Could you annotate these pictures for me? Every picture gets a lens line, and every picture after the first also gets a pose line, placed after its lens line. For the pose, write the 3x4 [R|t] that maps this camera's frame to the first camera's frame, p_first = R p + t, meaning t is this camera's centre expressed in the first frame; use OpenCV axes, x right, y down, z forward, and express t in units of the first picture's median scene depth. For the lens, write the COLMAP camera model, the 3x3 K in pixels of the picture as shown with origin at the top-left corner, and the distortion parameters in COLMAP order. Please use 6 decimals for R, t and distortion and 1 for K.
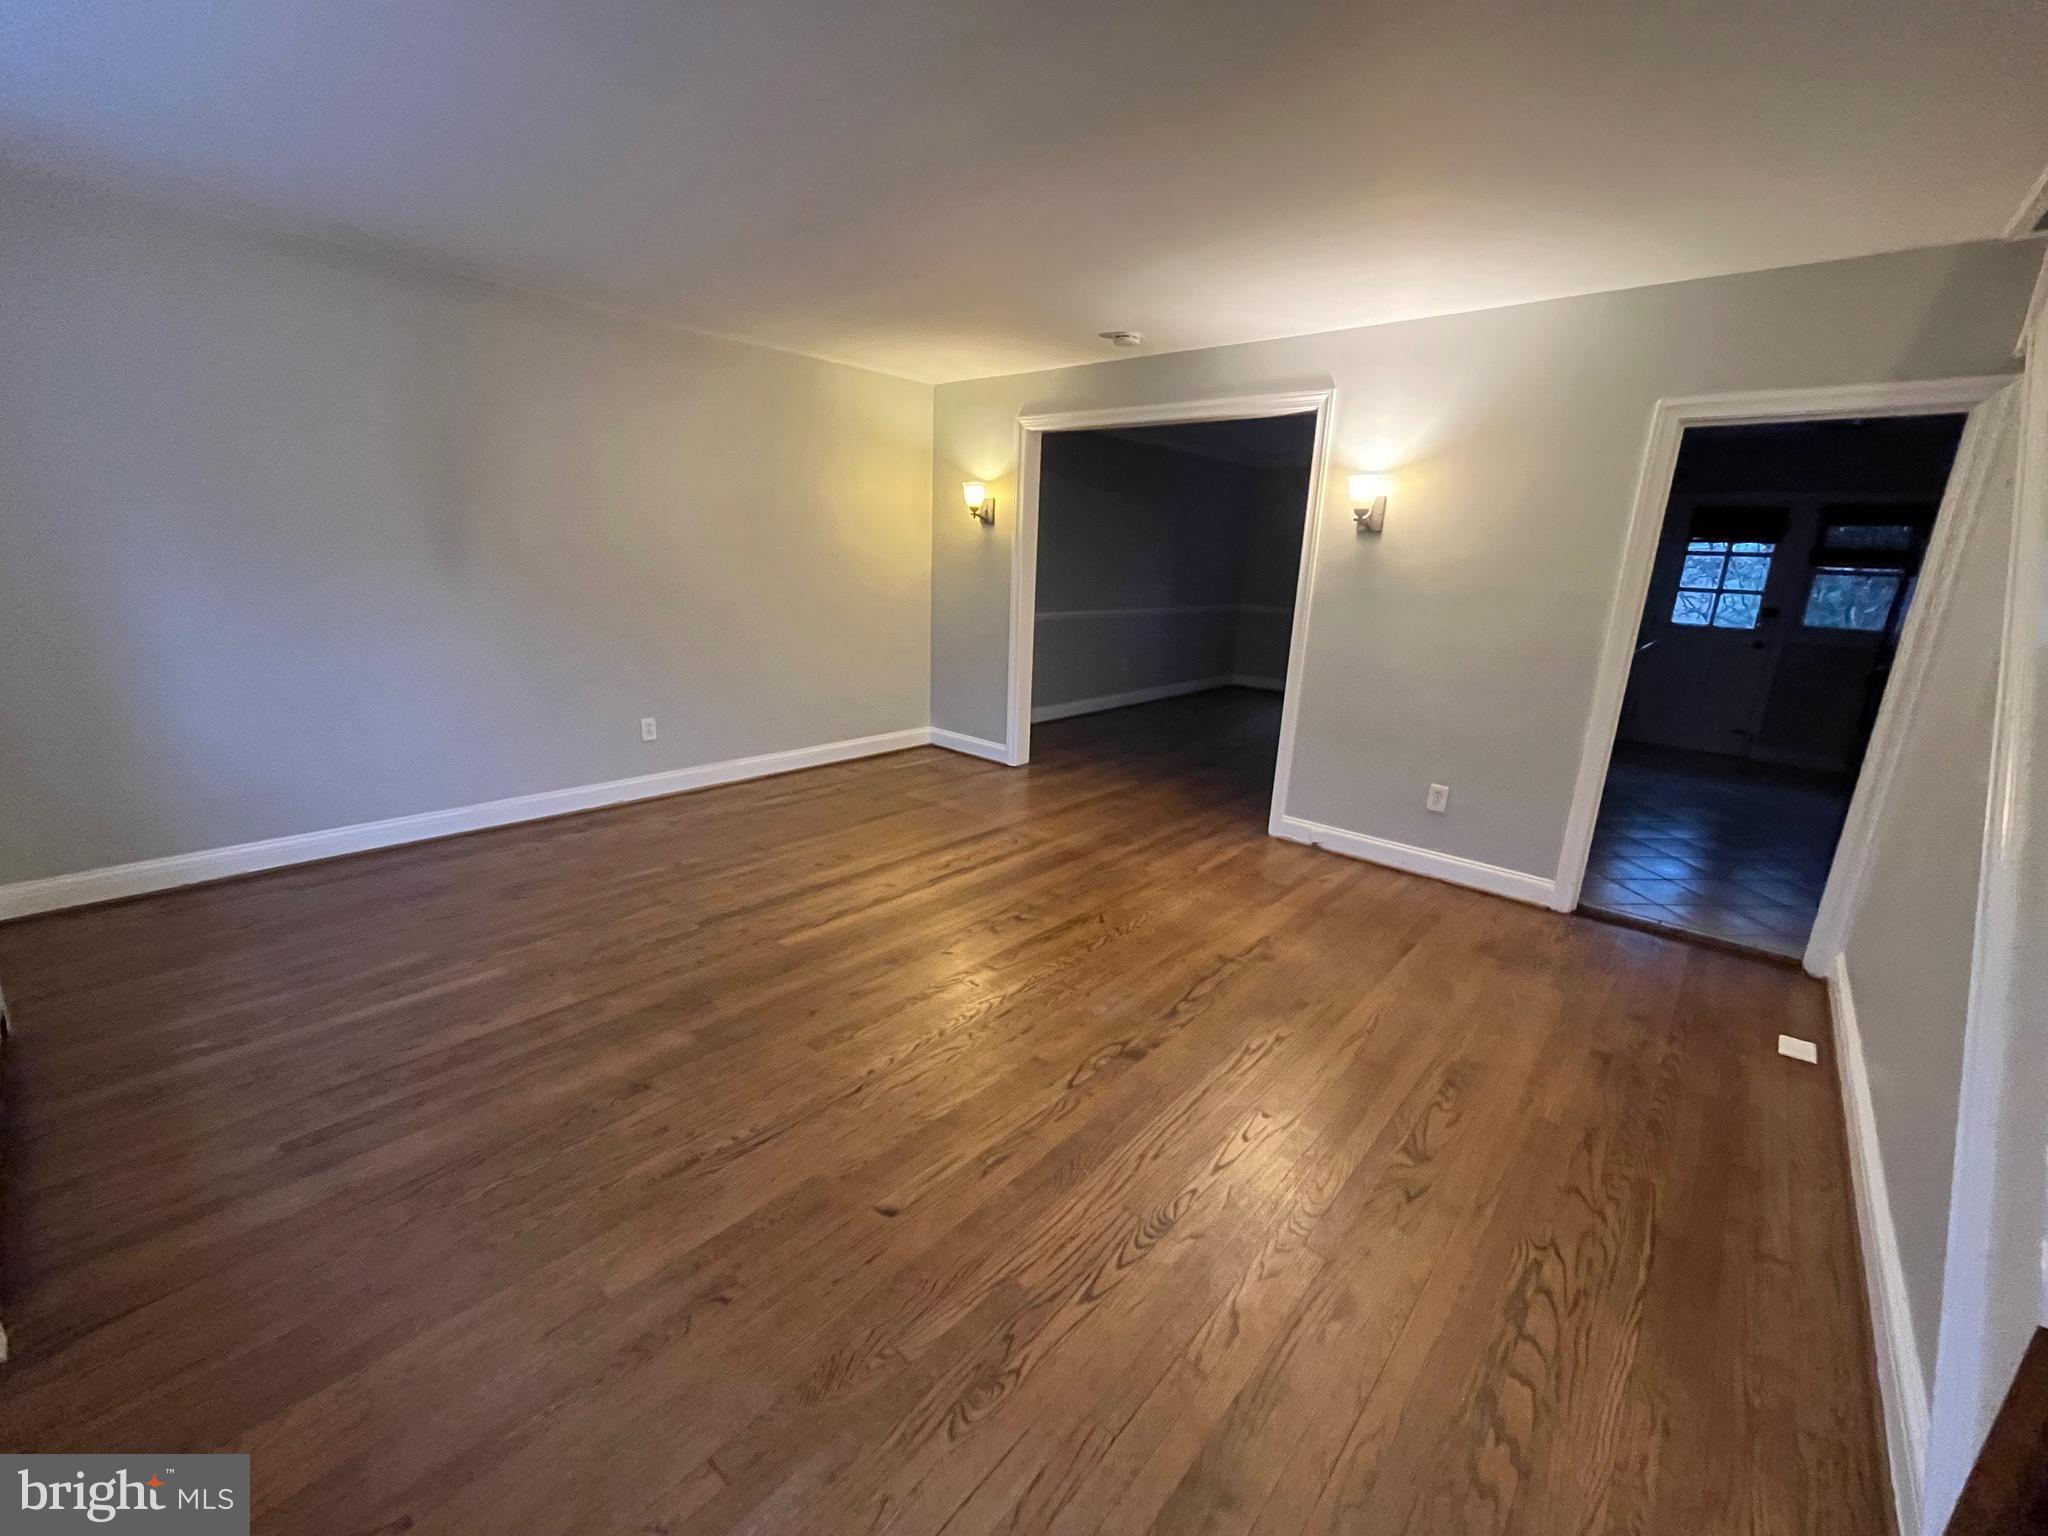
lens RADIAL K [[830.7, 0, 1025.7], [0, 830.7, 771.4], [0, 0, 1]] dist [-0.001761, -0.000246]
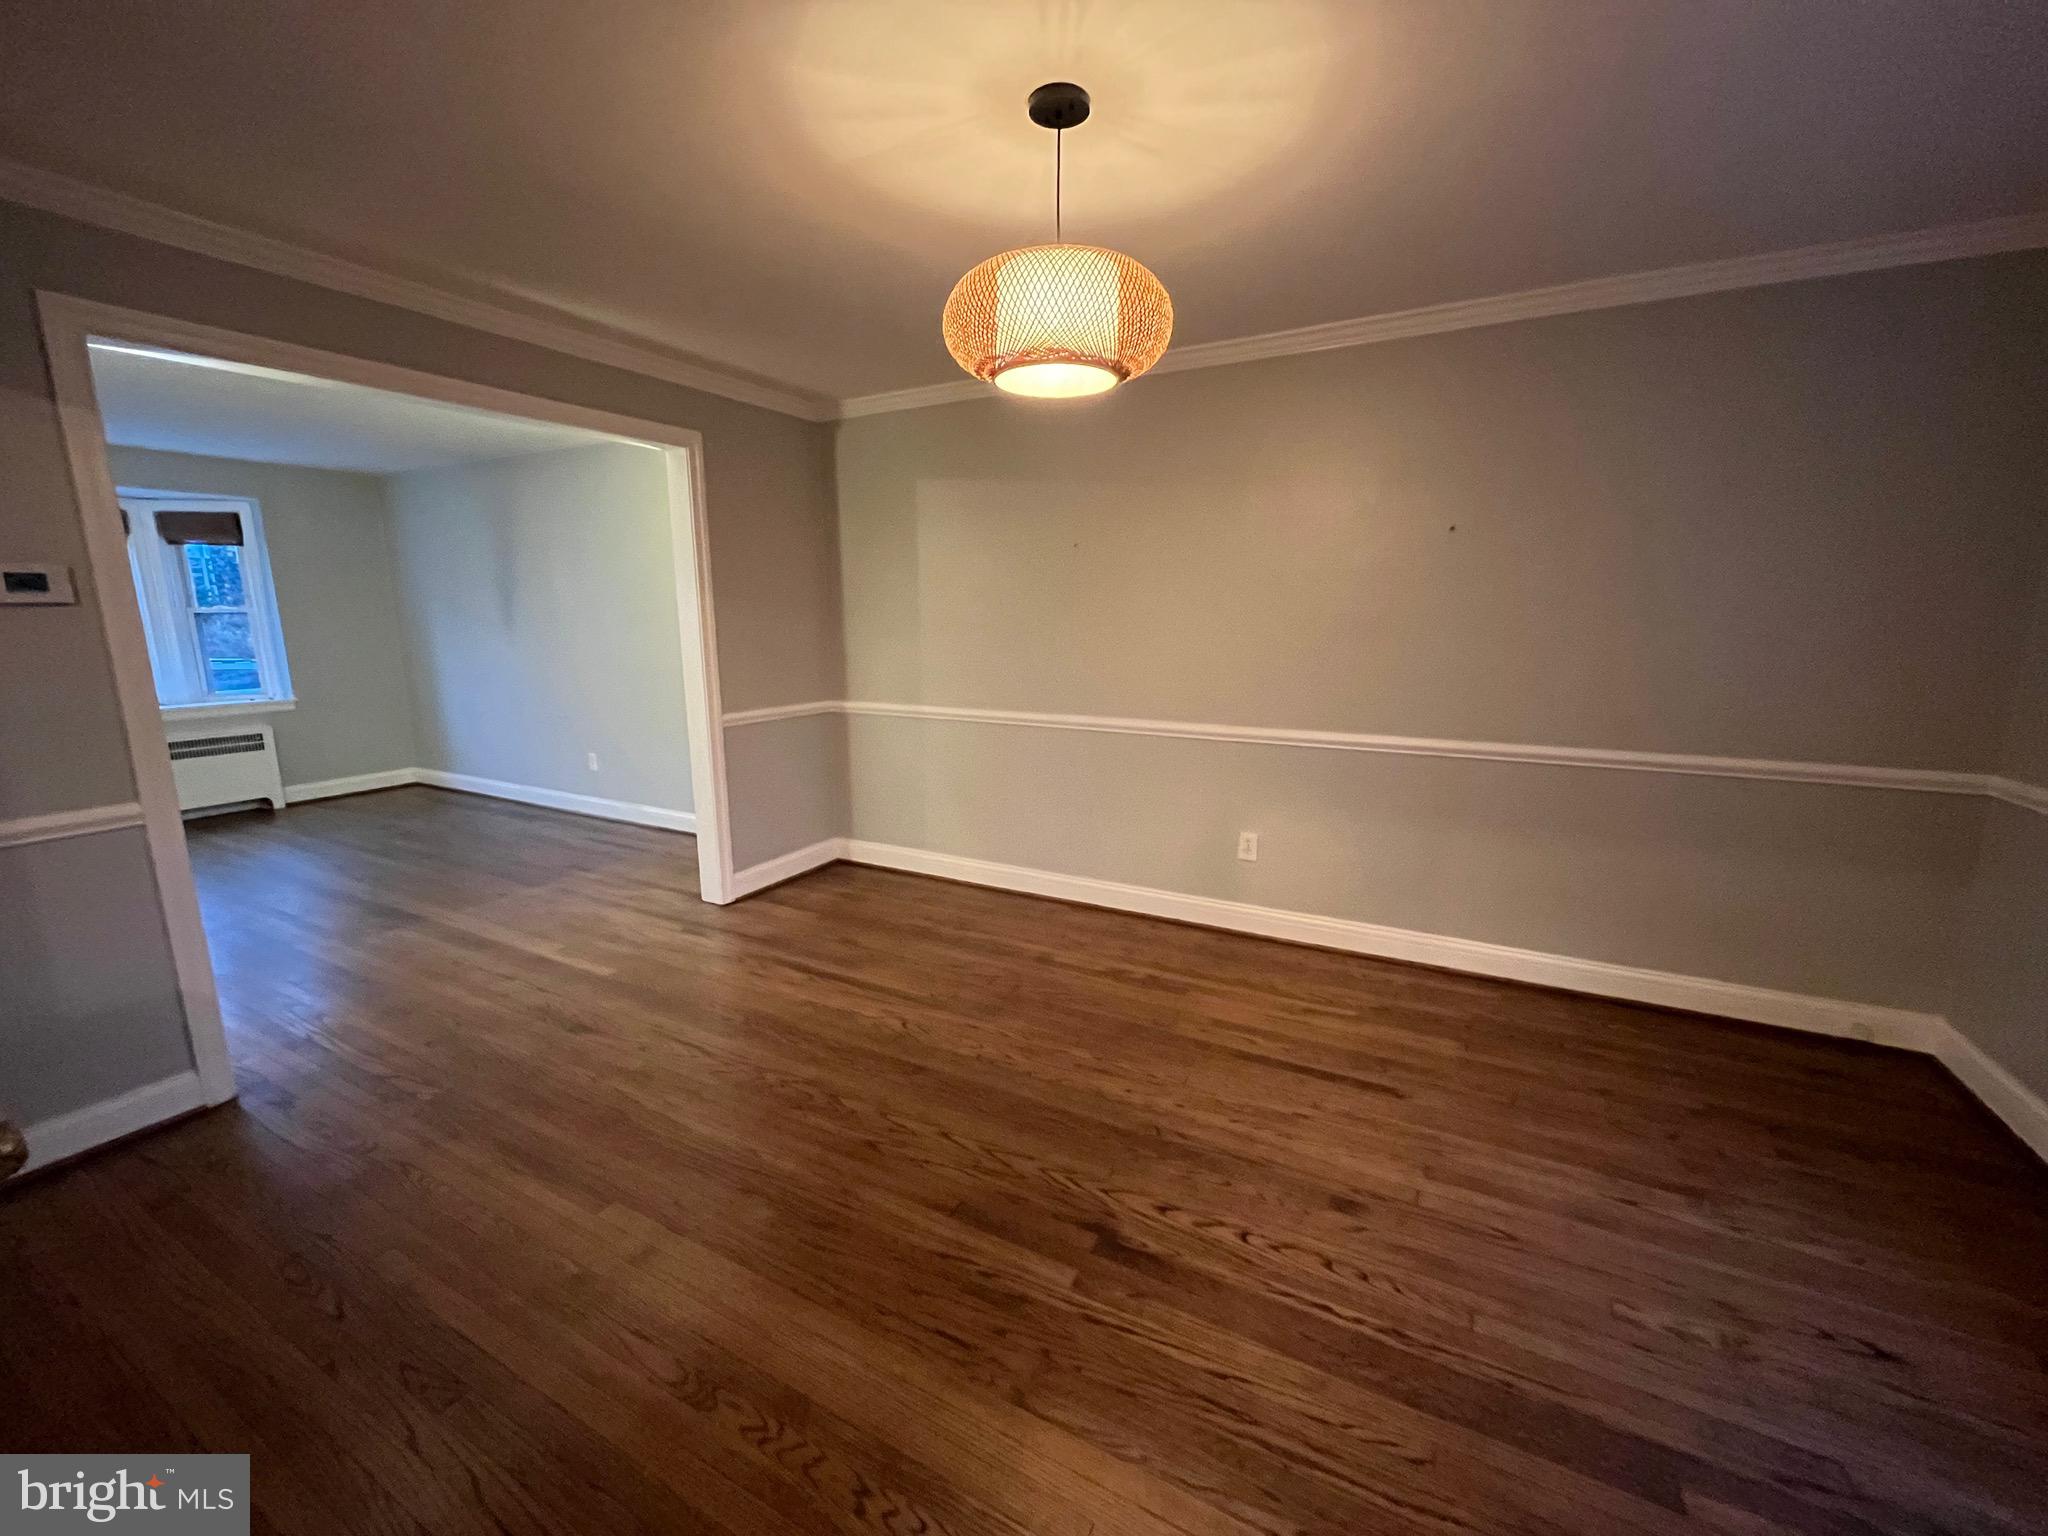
lens RADIAL K [[828.5, 0, 1027.0], [0, 828.5, 771.5], [0, 0, 1]] dist [-0.002356, -0.000210]
pose [[0.221446, 0.149862, -0.963589, 1.133810], [-0.240120, 0.966077, 0.095066, -0.390212], [0.945148, 0.210325, 0.249919, 1.617302]]
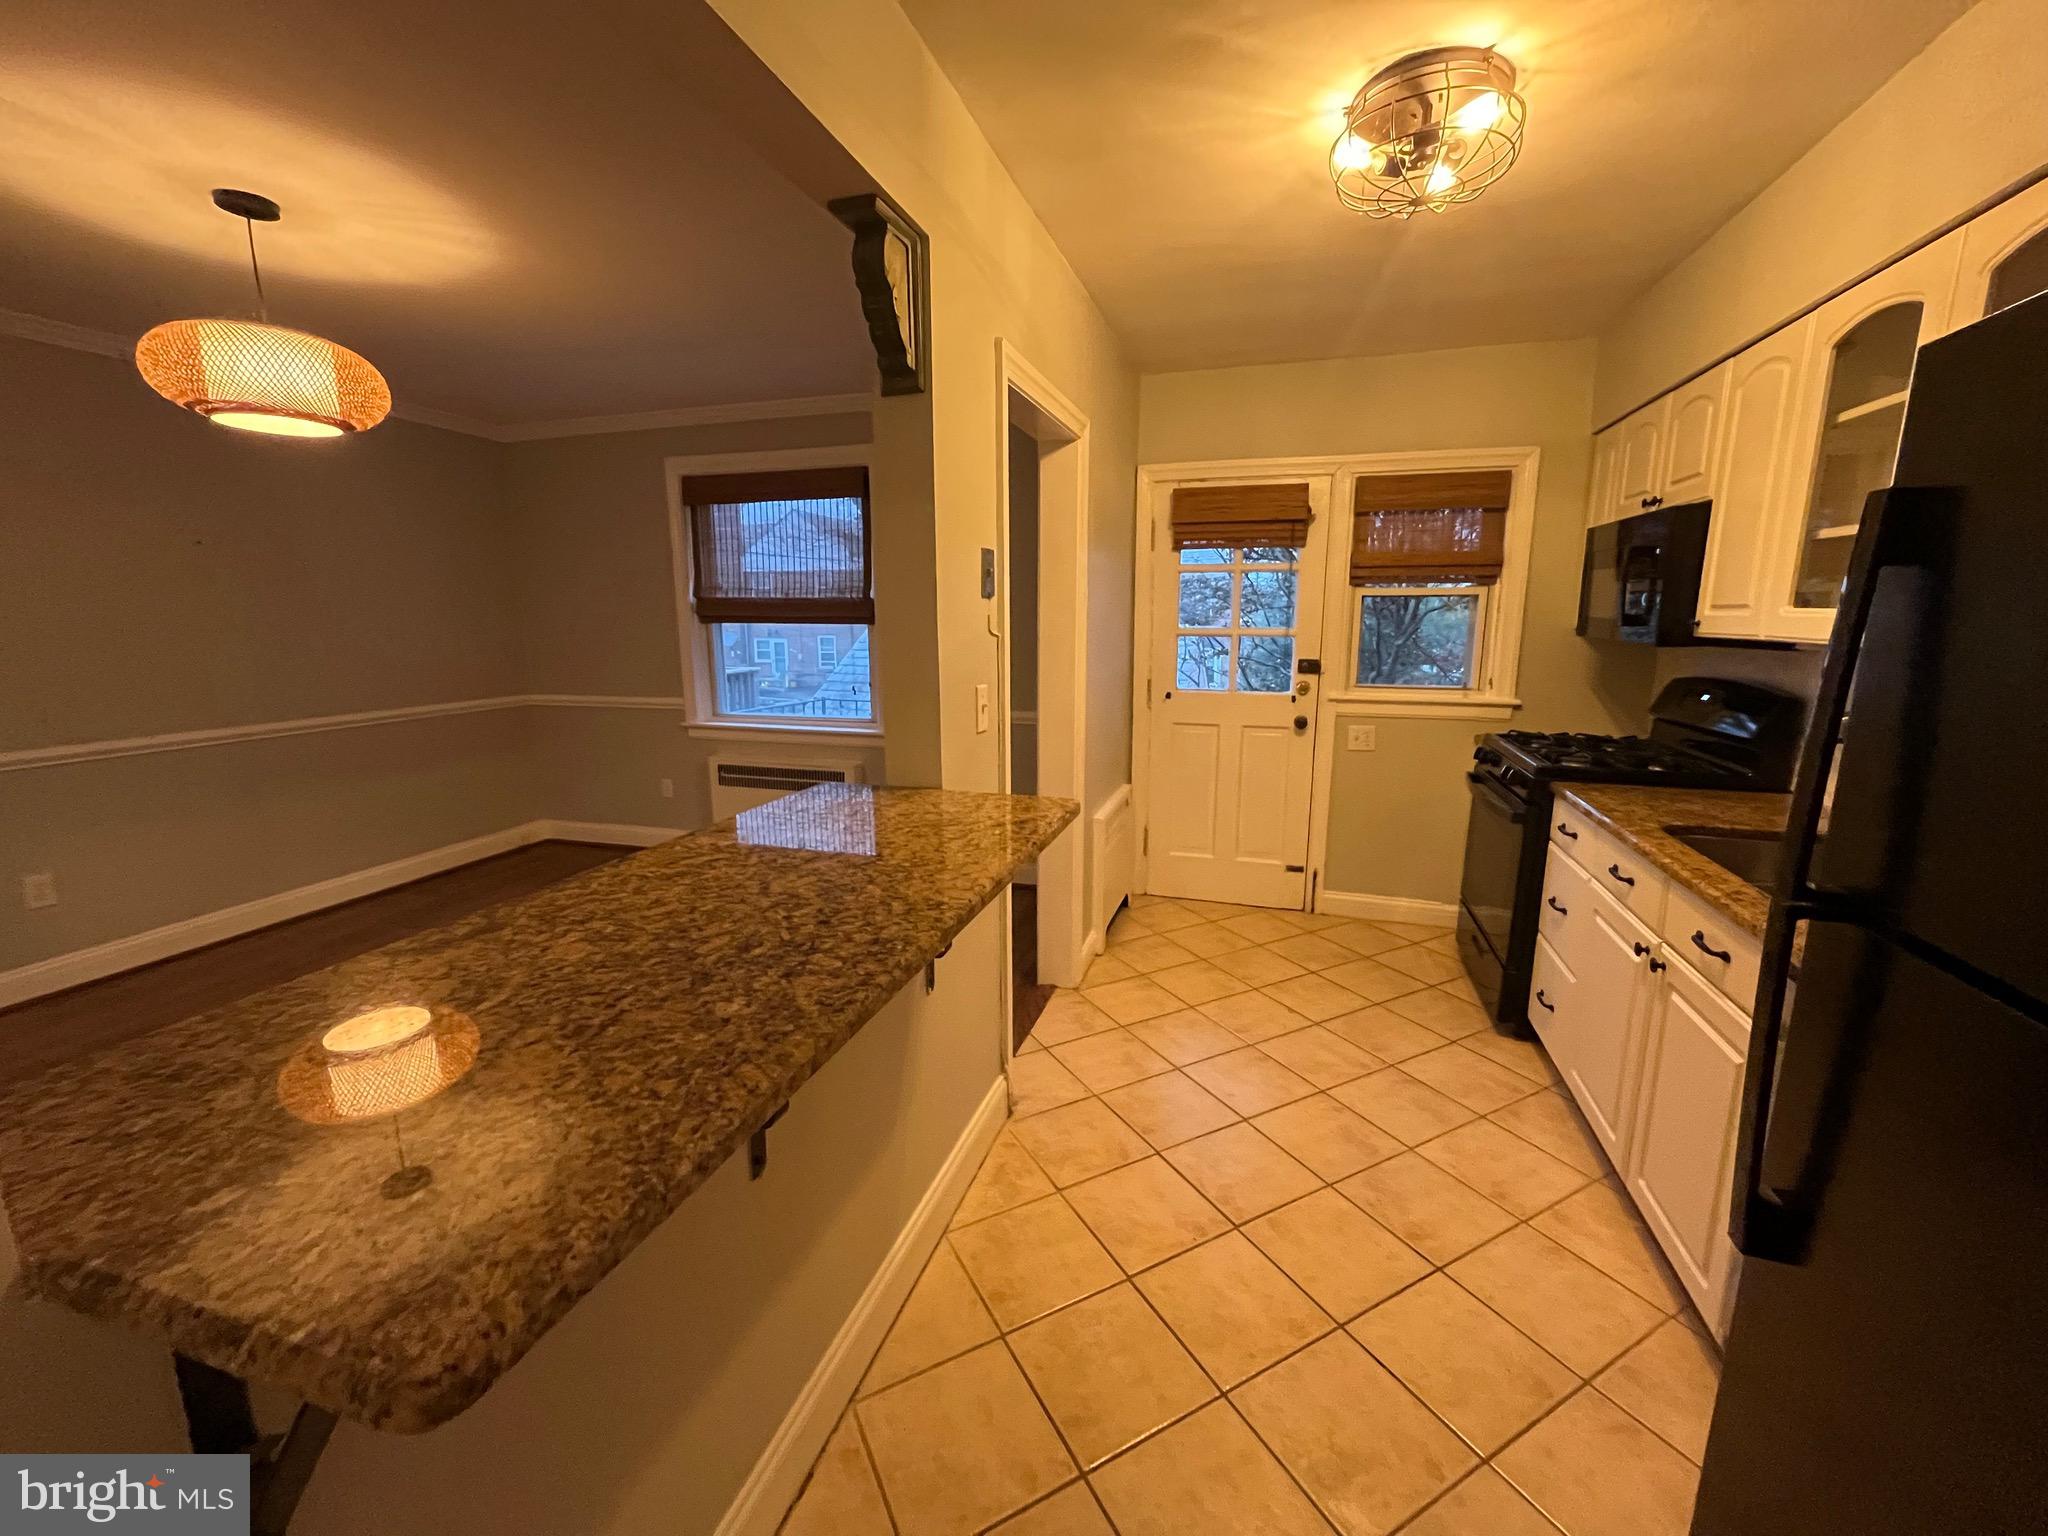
lens RADIAL K [[830.7, 0, 1025.7], [0, 830.7, 771.4], [0, 0, 1]] dist [-0.001761, -0.000246]
pose [[0.911649, -0.117579, 0.393792, 0.854143], [0.141234, 0.989474, -0.031526, -0.226530], [-0.385940, 0.084357, 0.918659, 0.962937]]
